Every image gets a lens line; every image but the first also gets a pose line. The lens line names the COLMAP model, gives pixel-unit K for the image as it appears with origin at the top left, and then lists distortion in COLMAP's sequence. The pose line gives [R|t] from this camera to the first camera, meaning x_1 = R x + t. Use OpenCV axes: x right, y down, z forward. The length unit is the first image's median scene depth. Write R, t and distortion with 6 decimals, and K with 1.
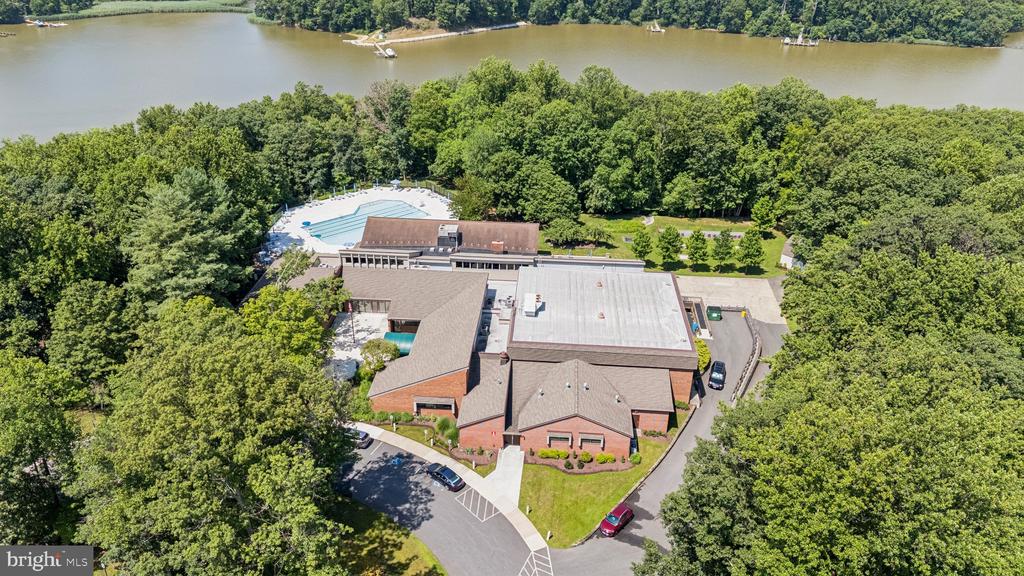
lens RADIAL K [[766.7, 0, 514.6], [0, 766.7, 297.2], [0, 0, 1]] dist [0.074004, -0.069576]
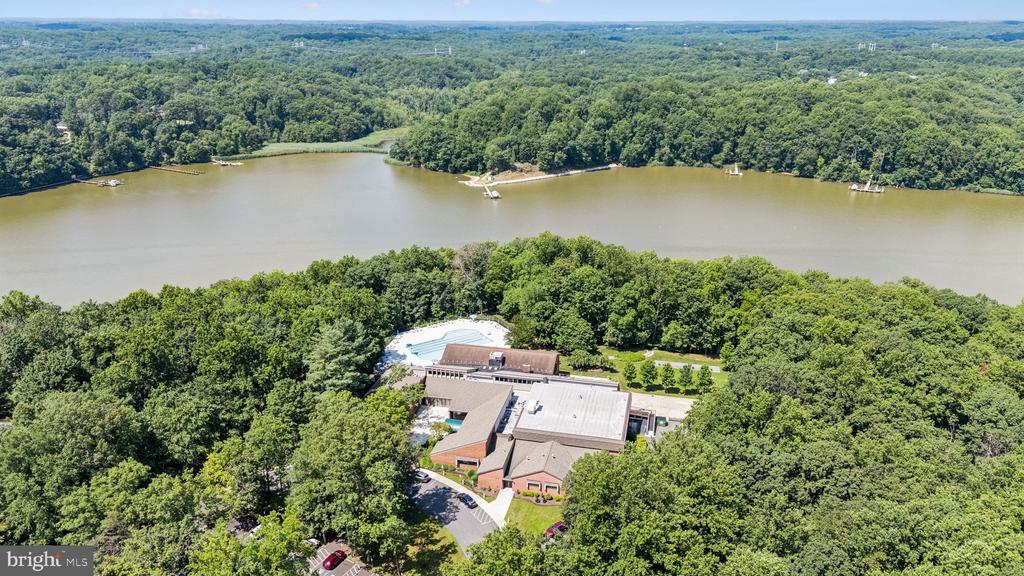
lens RADIAL K [[773.1, 0, 512.0], [0, 773.1, 288.0], [0, 0, 1]] dist [0.085514, -0.075198]
pose [[0.988422, 0.038125, -0.146861, 0.136171], [-0.059648, 0.987622, -0.145065, 0.001275], [0.139513, 0.152146, 0.978462, -0.434078]]
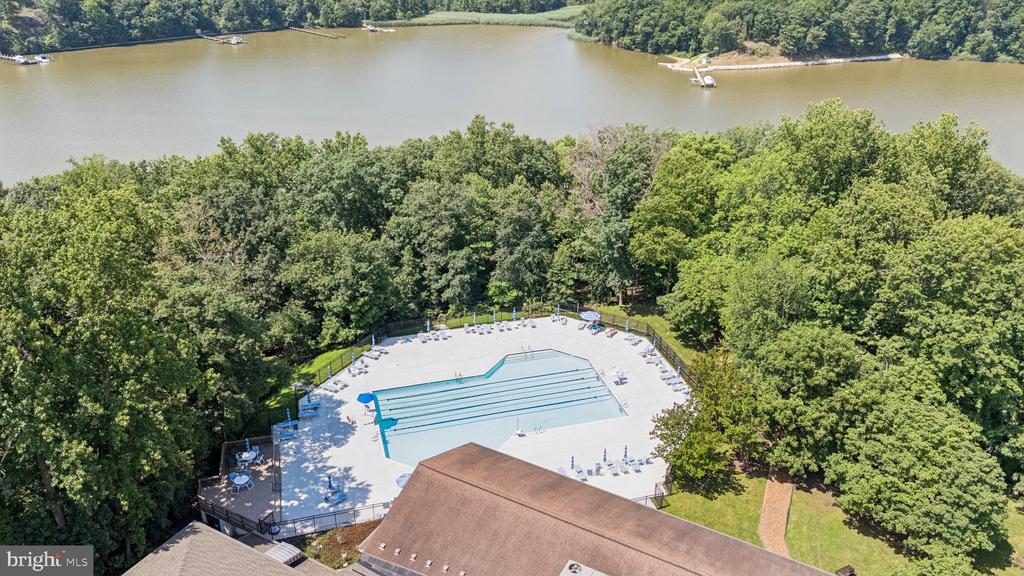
lens RADIAL K [[773.1, 0, 512.0], [0, 773.1, 288.0], [0, 0, 1]] dist [0.085514, -0.075198]
pose [[0.909487, 0.179088, -0.375182, -0.008145], [-0.195360, 0.980717, -0.005444, -0.172143], [0.366972, 0.078246, 0.926935, 0.536408]]
